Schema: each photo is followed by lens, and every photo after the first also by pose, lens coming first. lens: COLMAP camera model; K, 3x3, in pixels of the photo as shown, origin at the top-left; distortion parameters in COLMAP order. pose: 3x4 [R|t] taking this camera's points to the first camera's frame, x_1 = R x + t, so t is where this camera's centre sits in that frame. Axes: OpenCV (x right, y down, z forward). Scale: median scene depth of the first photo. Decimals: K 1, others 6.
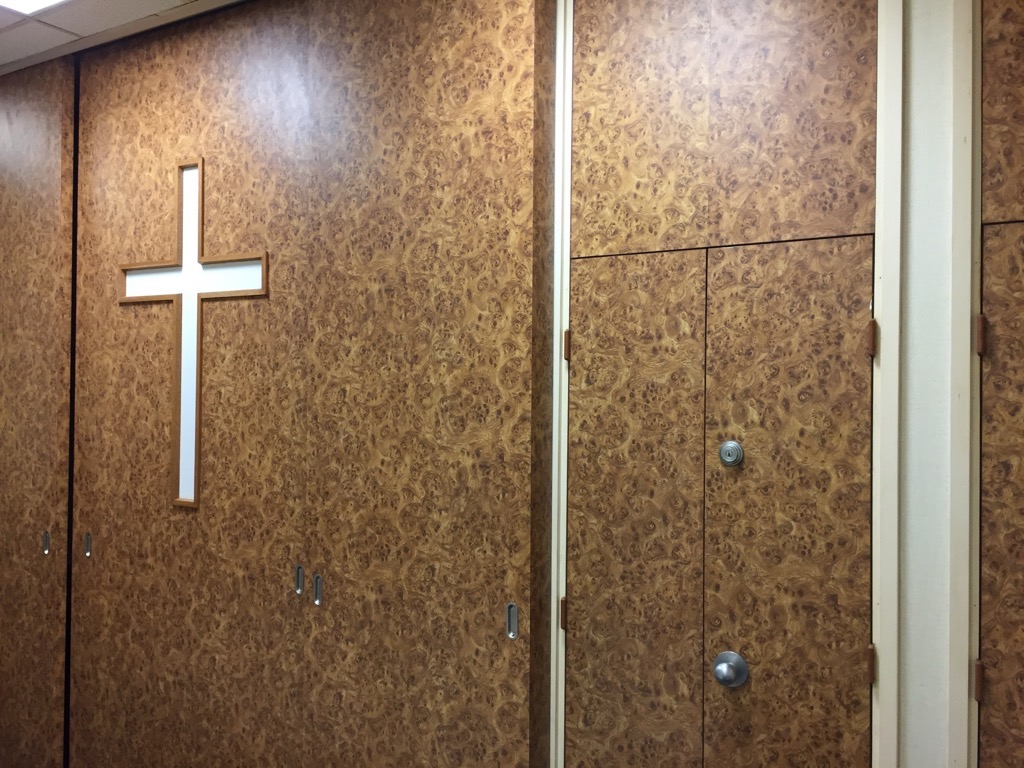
lens RADIAL K [[876.6, 0, 514.6], [0, 876.6, 386.0], [0, 0, 1]] dist [0.079503, -0.117504]
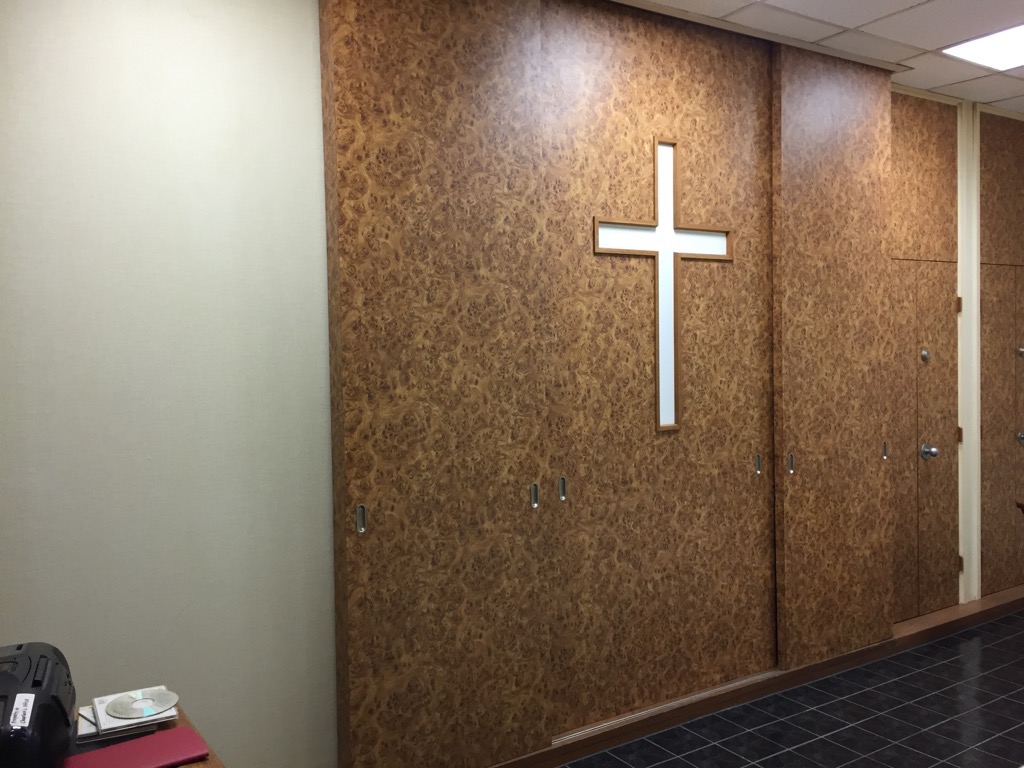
lens RADIAL K [[876.6, 0, 514.4], [0, 876.6, 385.0], [0, 0, 1]] dist [0.079503, -0.117504]
pose [[0.429513, -0.059968, 0.901067, -2.036930], [0.020061, 0.998180, 0.056869, 0.003474], [-0.902838, -0.006350, 0.429934, 0.897869]]
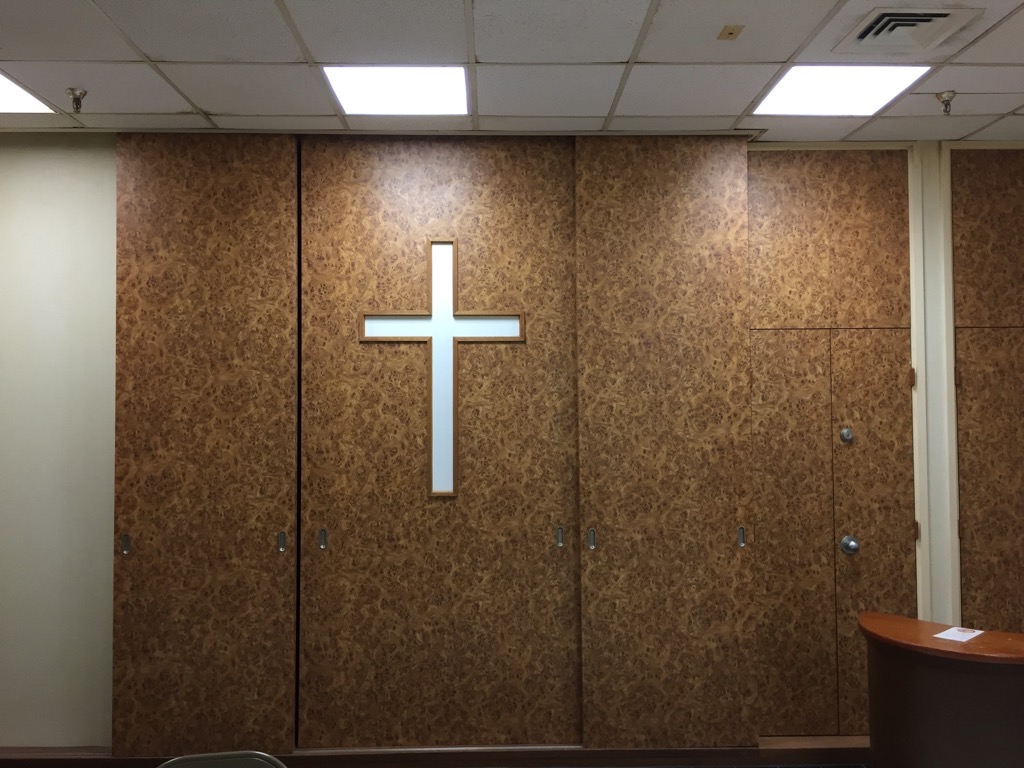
lens RADIAL K [[876.6, 0, 512.9], [0, 876.6, 385.8], [0, 0, 1]] dist [0.079503, -0.117504]
pose [[0.838935, -0.005603, 0.544202, -1.331733], [0.013853, 0.999843, -0.011062, -0.019365], [-0.544055, 0.016819, 0.838881, -0.226840]]
